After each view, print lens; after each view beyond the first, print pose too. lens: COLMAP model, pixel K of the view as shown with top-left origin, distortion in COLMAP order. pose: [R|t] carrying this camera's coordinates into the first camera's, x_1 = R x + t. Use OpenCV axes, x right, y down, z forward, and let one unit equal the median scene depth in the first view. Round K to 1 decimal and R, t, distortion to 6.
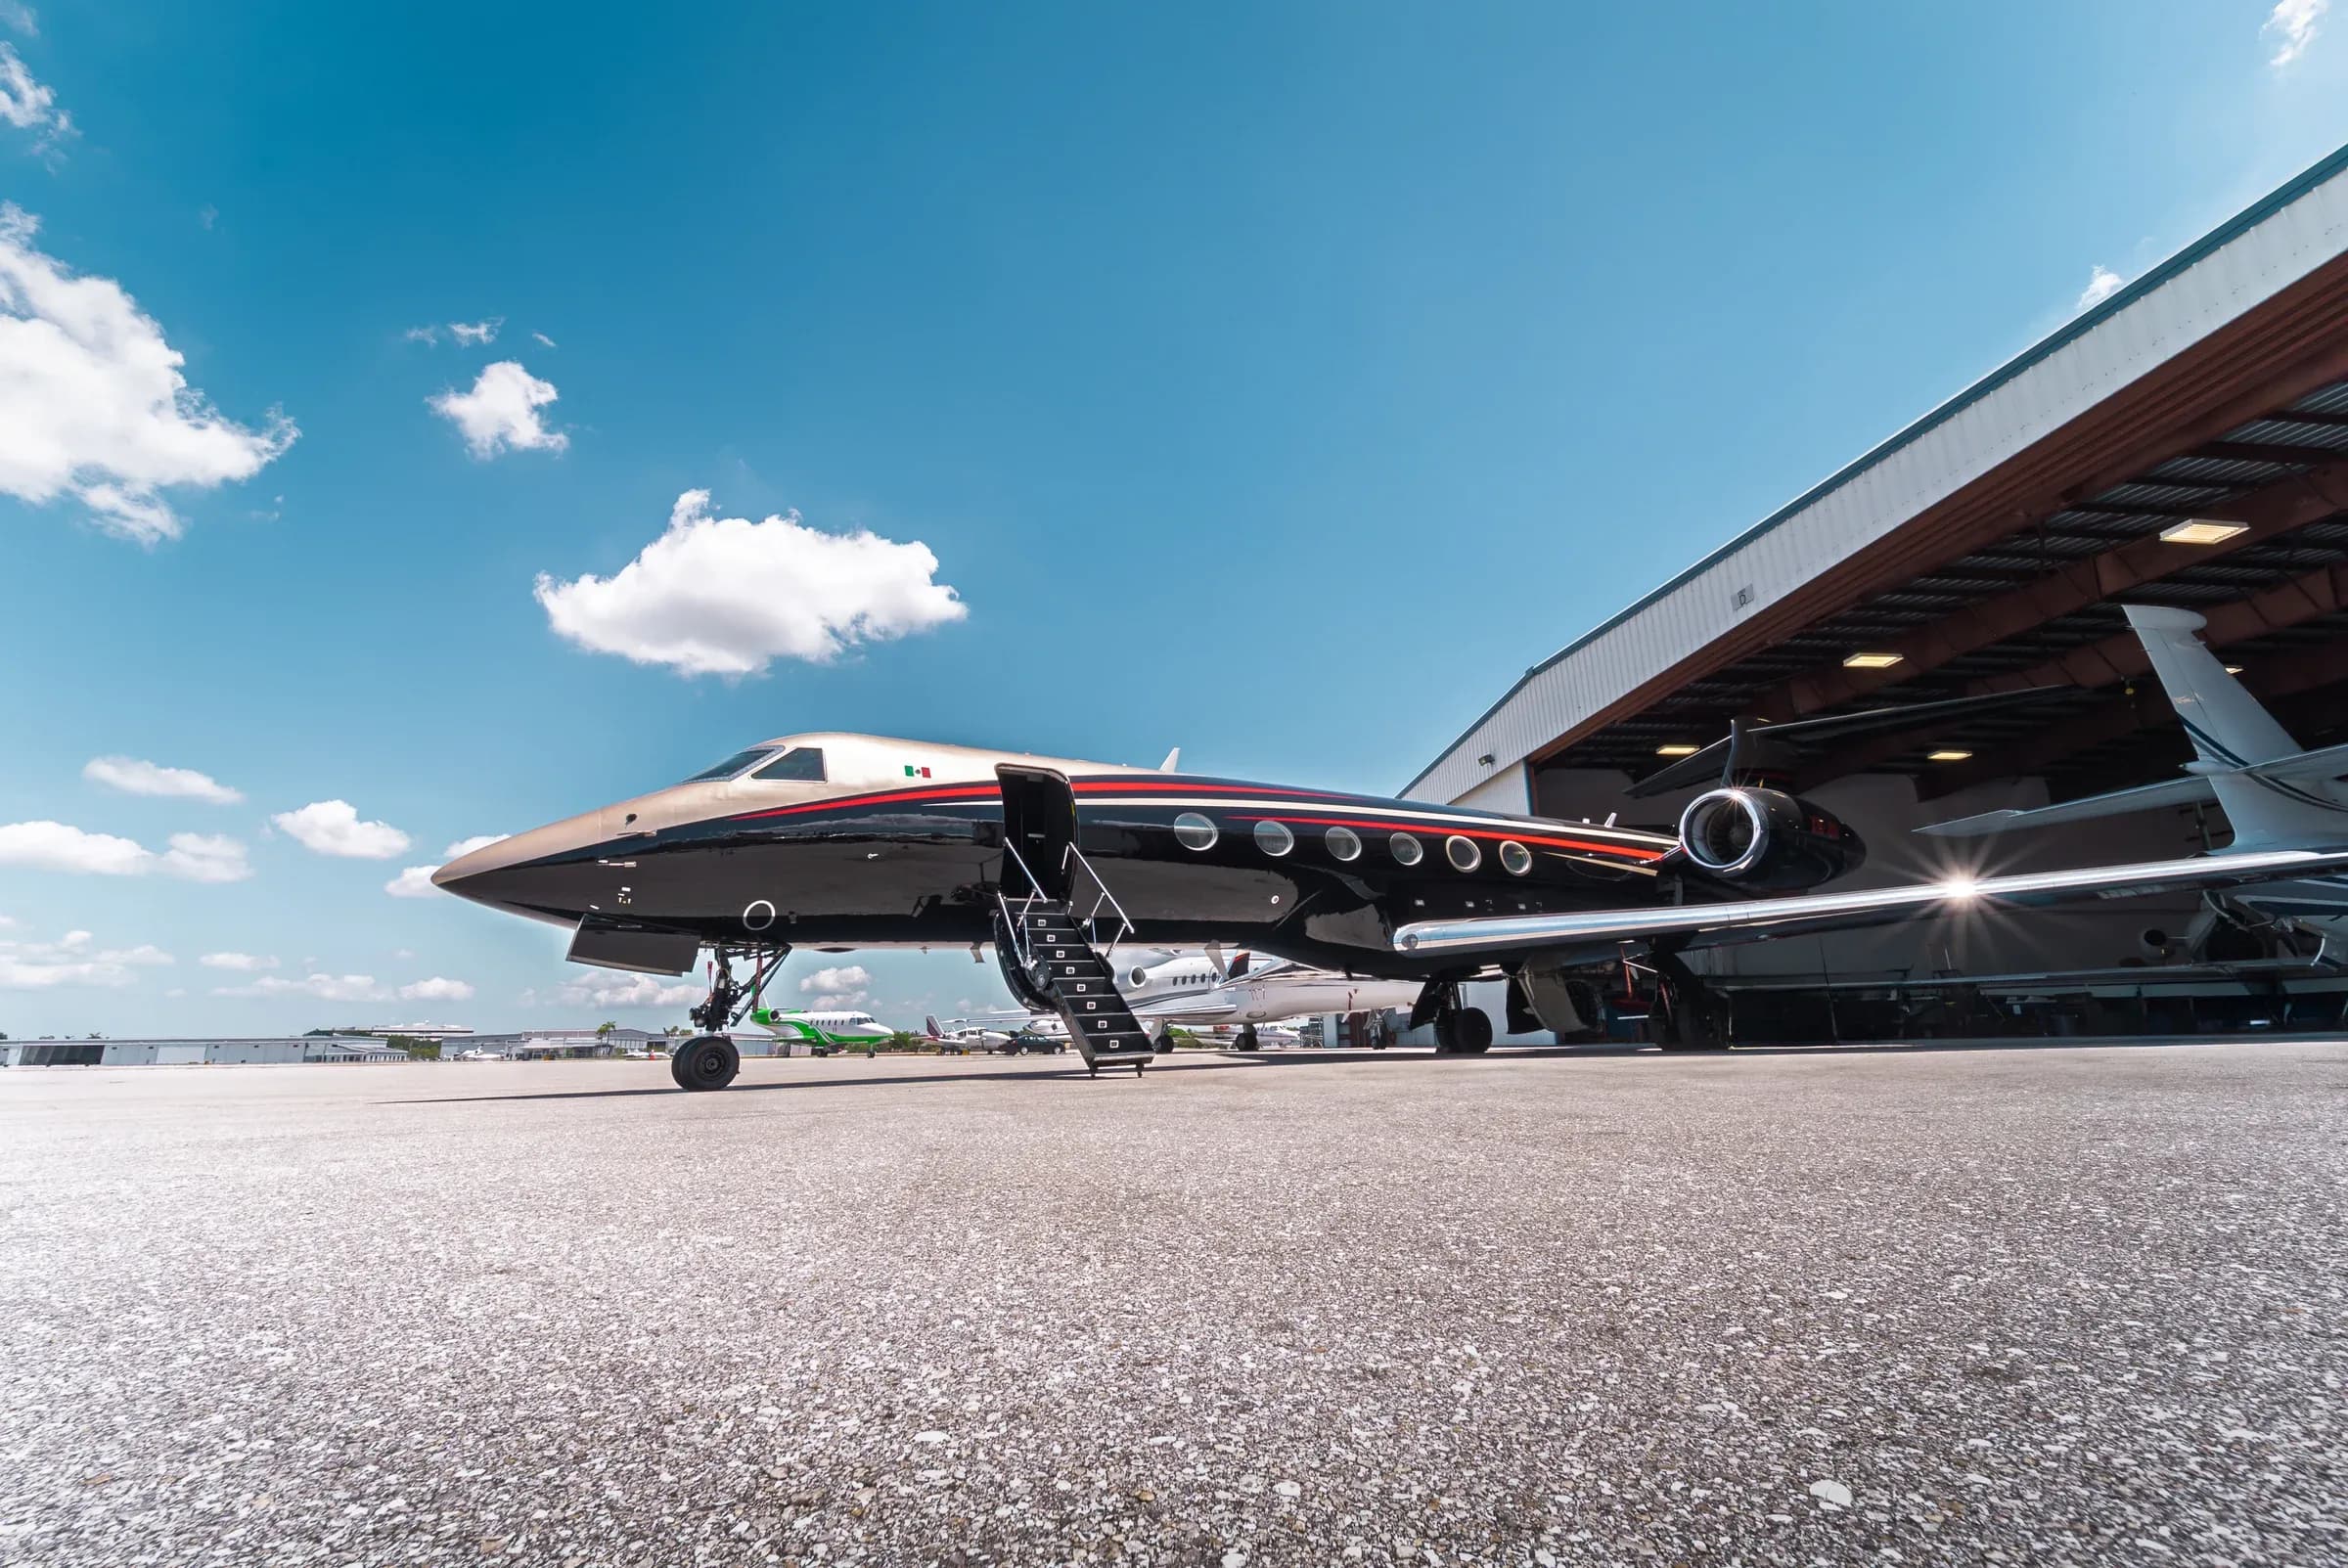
lens RADIAL K [[1029.6, 0, 1180.7], [0, 1029.6, 817.0], [0, 0, 1]] dist [0.002499, -0.000100]
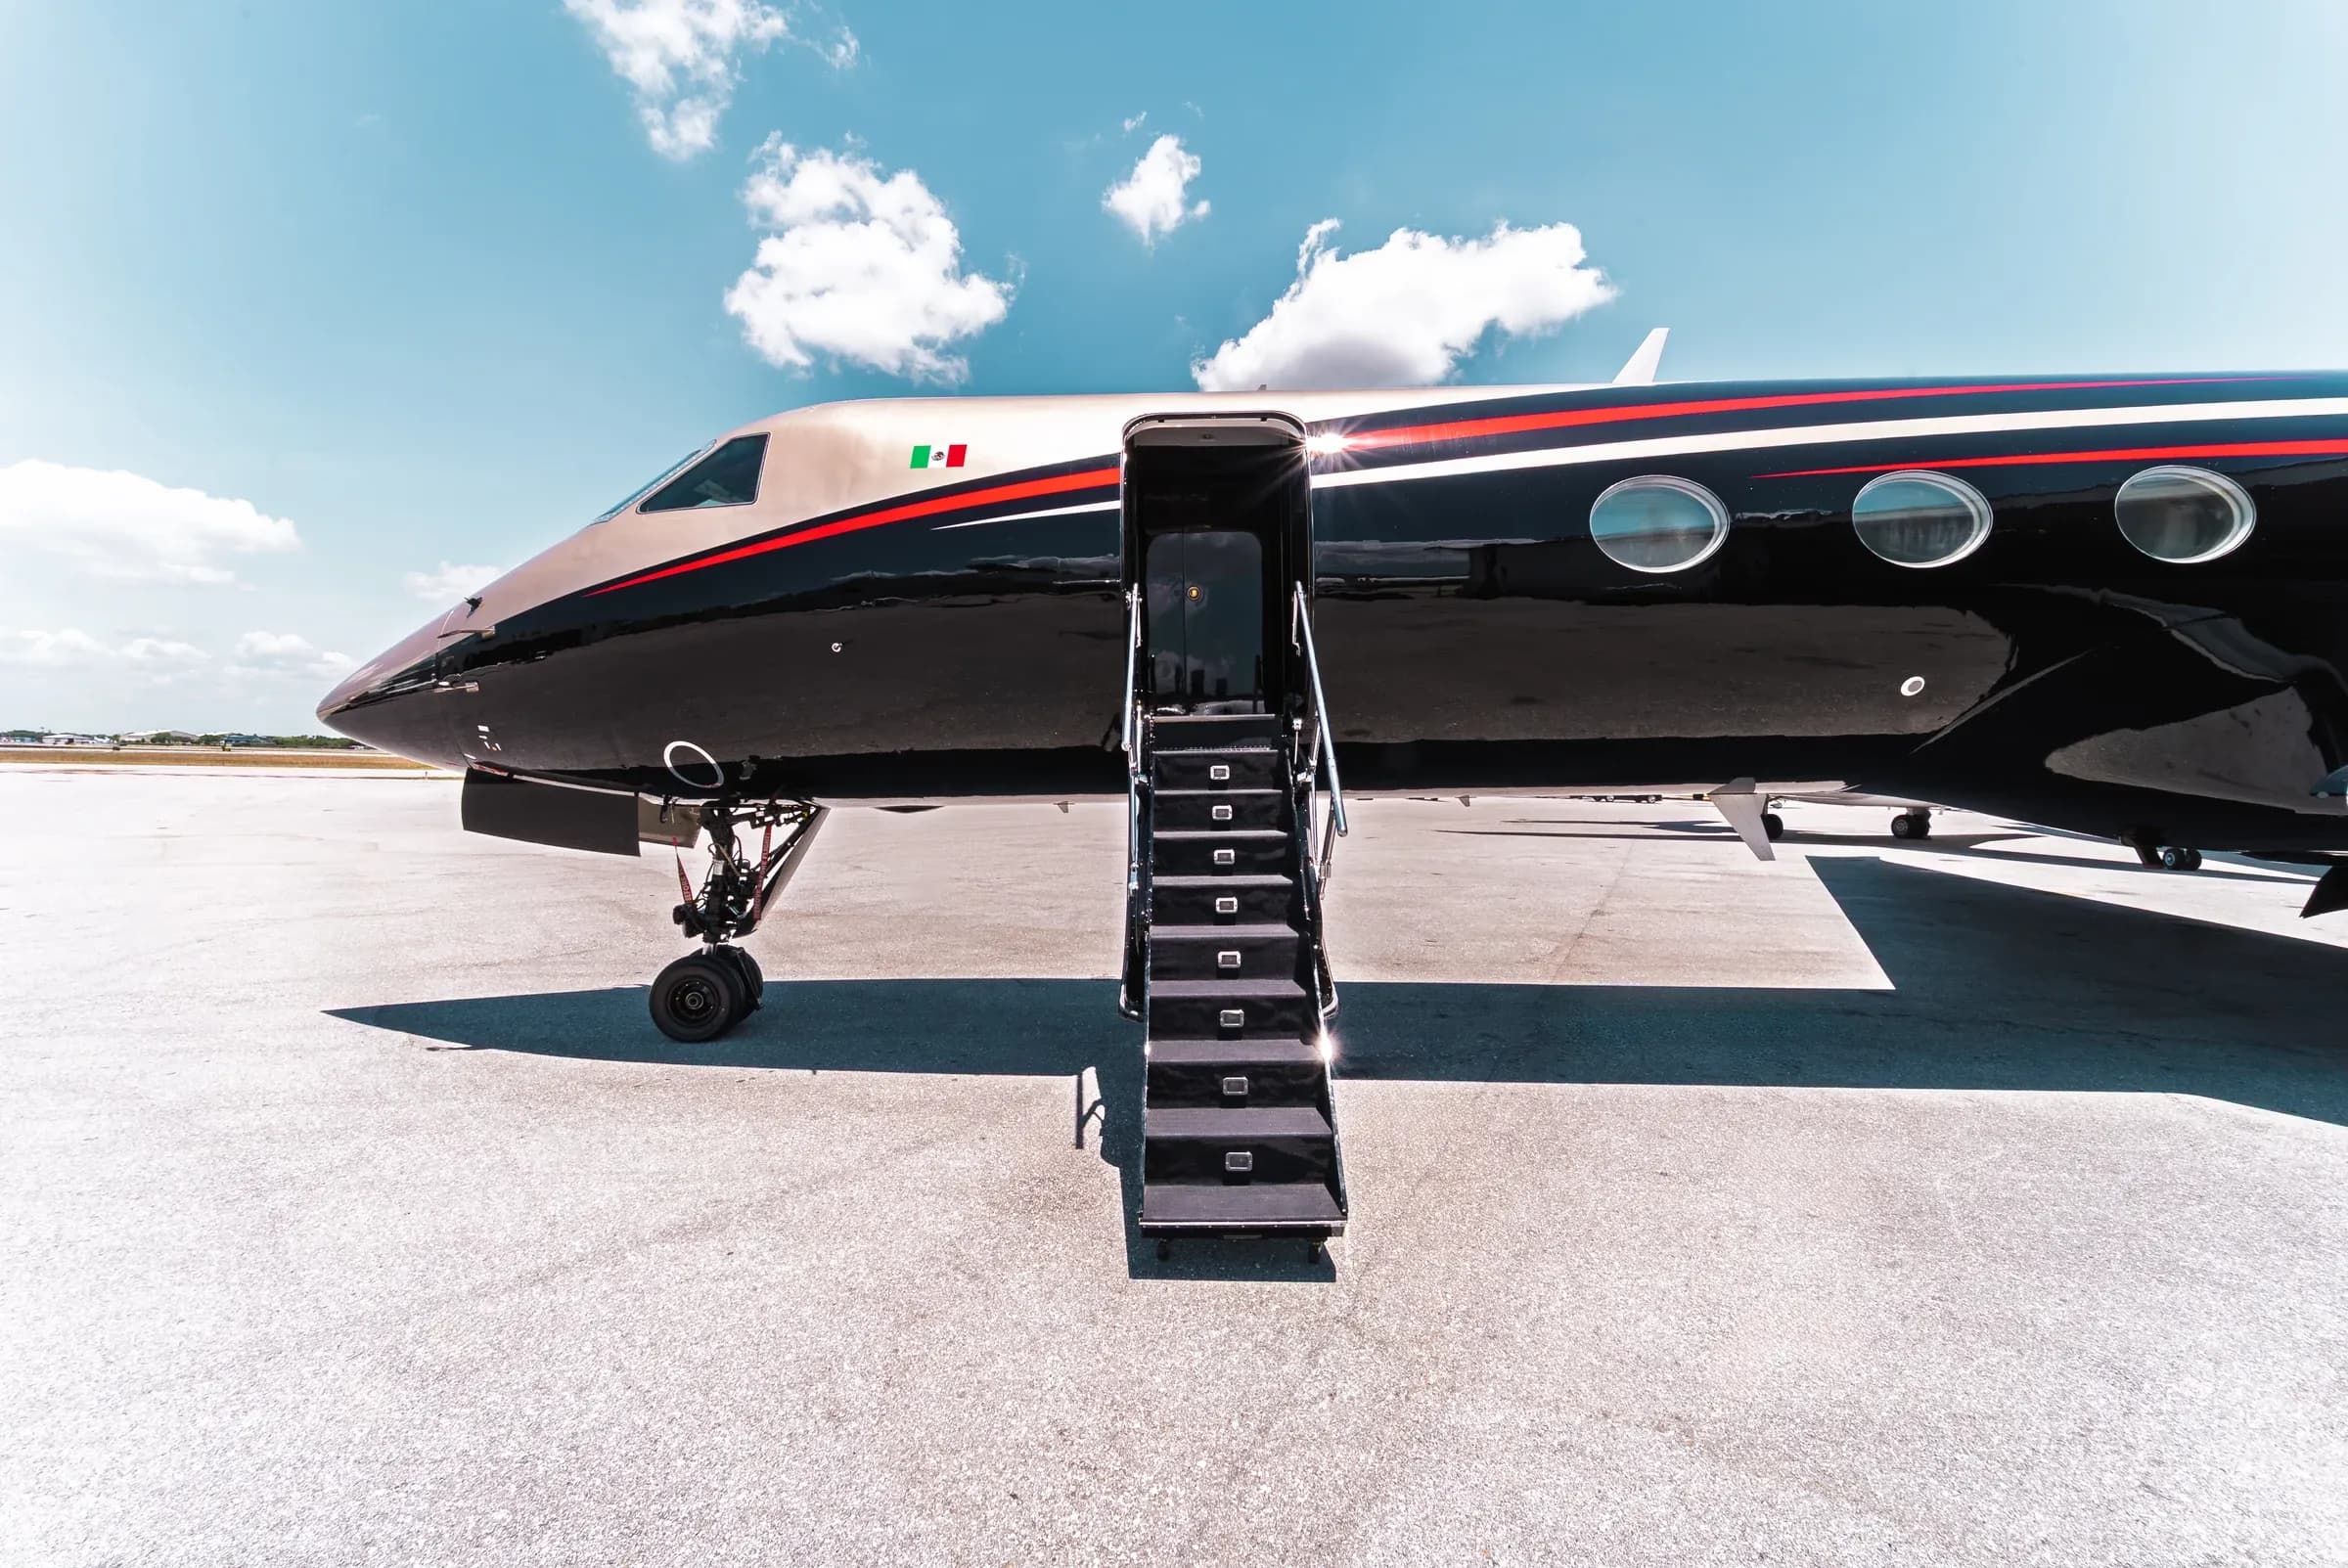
lens RADIAL K [[977.1, 0, 1185.4], [0, 977.1, 820.1], [0, 0, 1]] dist [0.000057, 0.000013]
pose [[0.810327, 0.065206, -0.582339, 0.063859], [0.091849, 0.967372, 0.236126, 0.012952], [0.578735, -0.244827, 0.777898, 0.399981]]
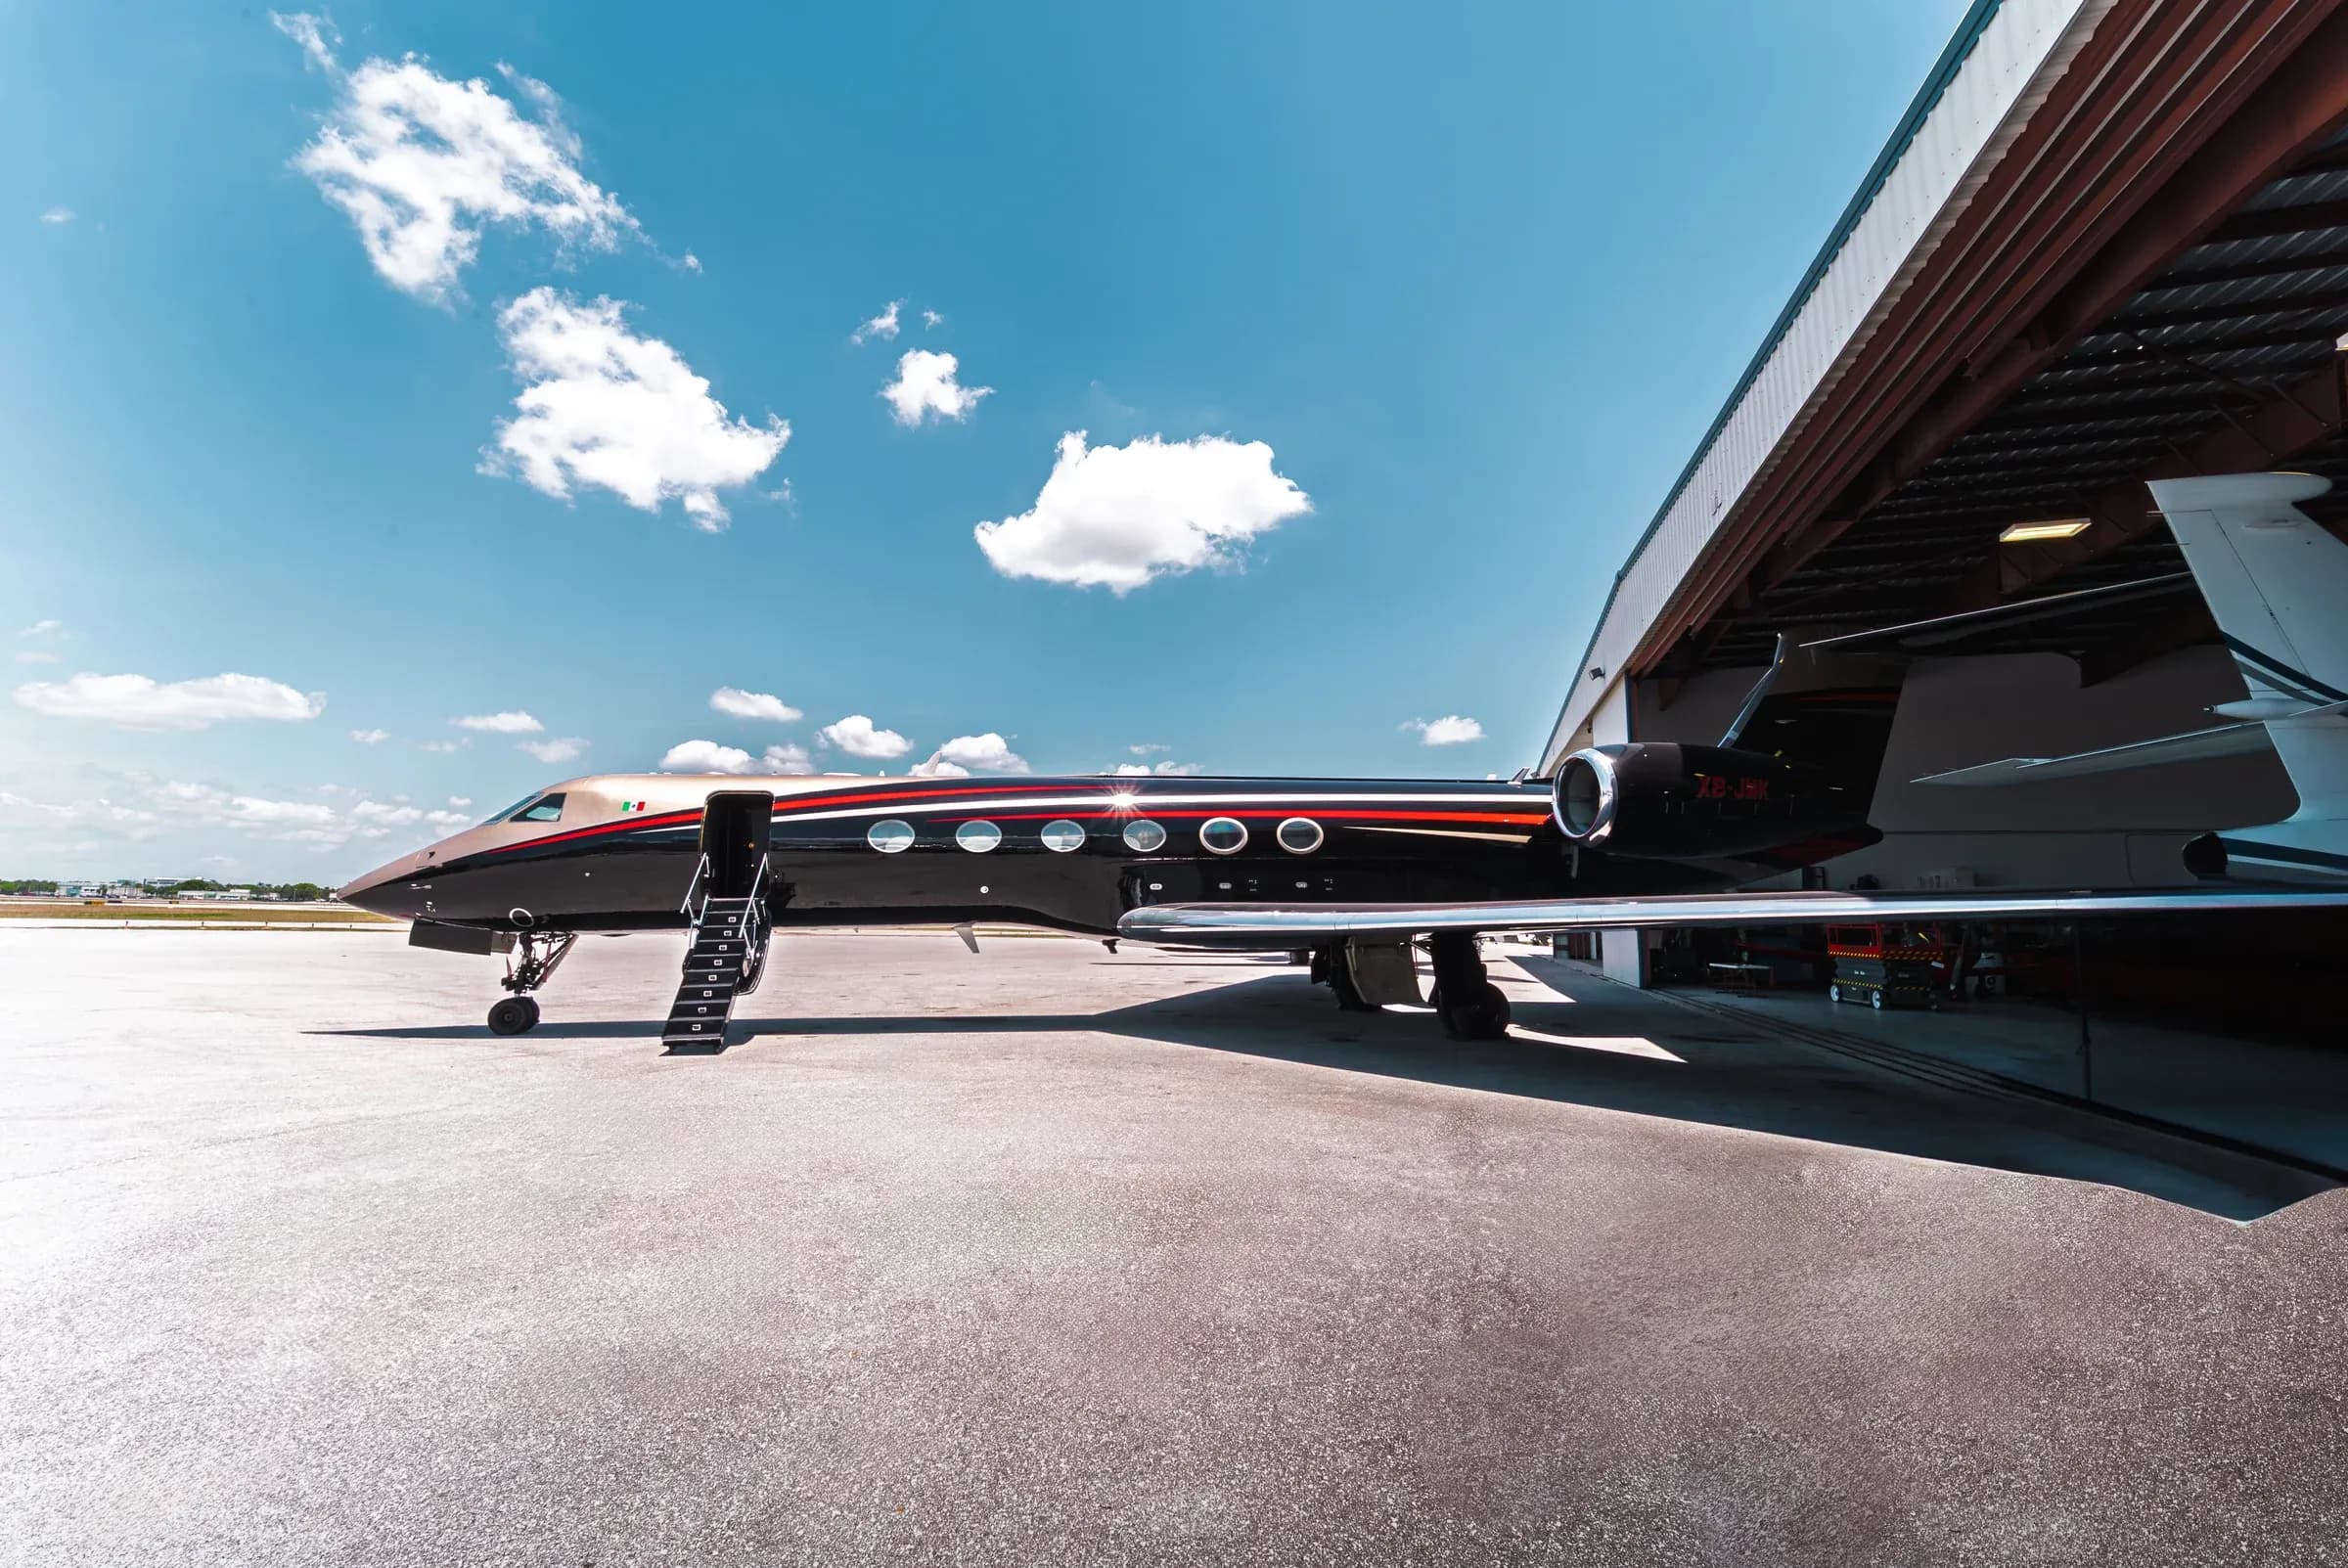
lens RADIAL K [[1004.5, 0, 1179.6], [0, 1004.5, 807.9], [0, 0, 1]] dist [0.002419, -0.000455]
pose [[0.913962, -0.006229, -0.405753, 0.534719], [0.053254, 0.993076, 0.104711, -0.082481], [0.402291, -0.117310, 0.907965, 0.067190]]
